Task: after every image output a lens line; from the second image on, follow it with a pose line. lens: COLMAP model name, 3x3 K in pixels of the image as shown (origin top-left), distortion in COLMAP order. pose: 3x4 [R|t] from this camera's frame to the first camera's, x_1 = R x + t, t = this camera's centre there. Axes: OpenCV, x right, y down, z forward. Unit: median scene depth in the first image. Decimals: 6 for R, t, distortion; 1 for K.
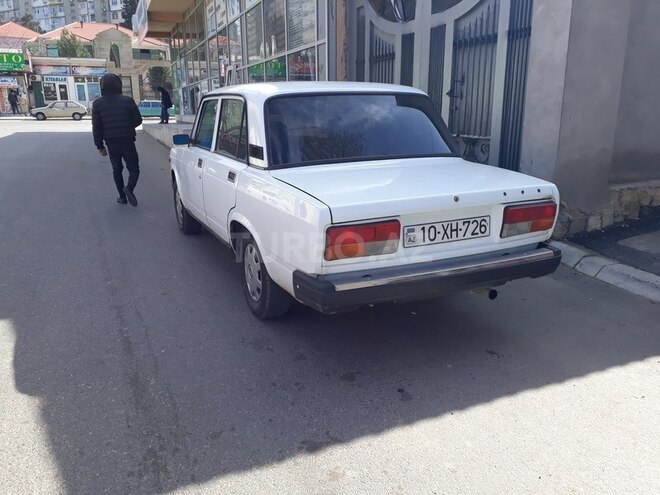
lens RADIAL K [[516.4, 0, 331.1], [0, 516.4, 243.4], [0, 0, 1]] dist [-0.002423, -0.006340]
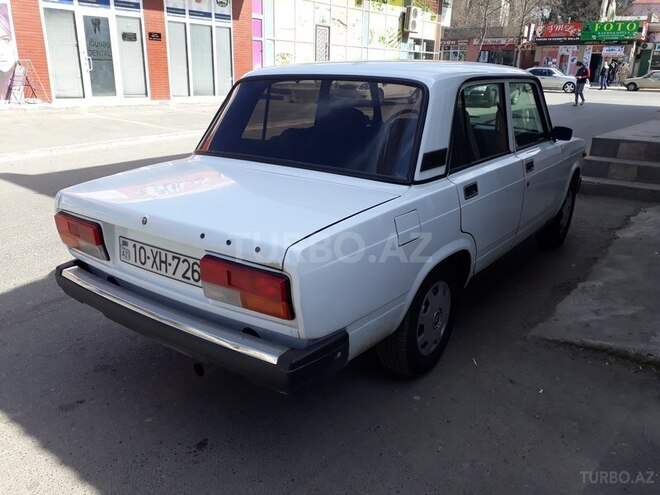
lens RADIAL K [[516.4, 0, 328.2], [0, 516.4, 251.4], [0, 0, 1]] dist [-0.002423, -0.006340]
pose [[0.506912, 0.292056, -0.811014, 0.956154], [-0.235635, 0.951967, 0.195535, -0.241918], [0.829166, 0.091985, 0.551383, 0.763623]]
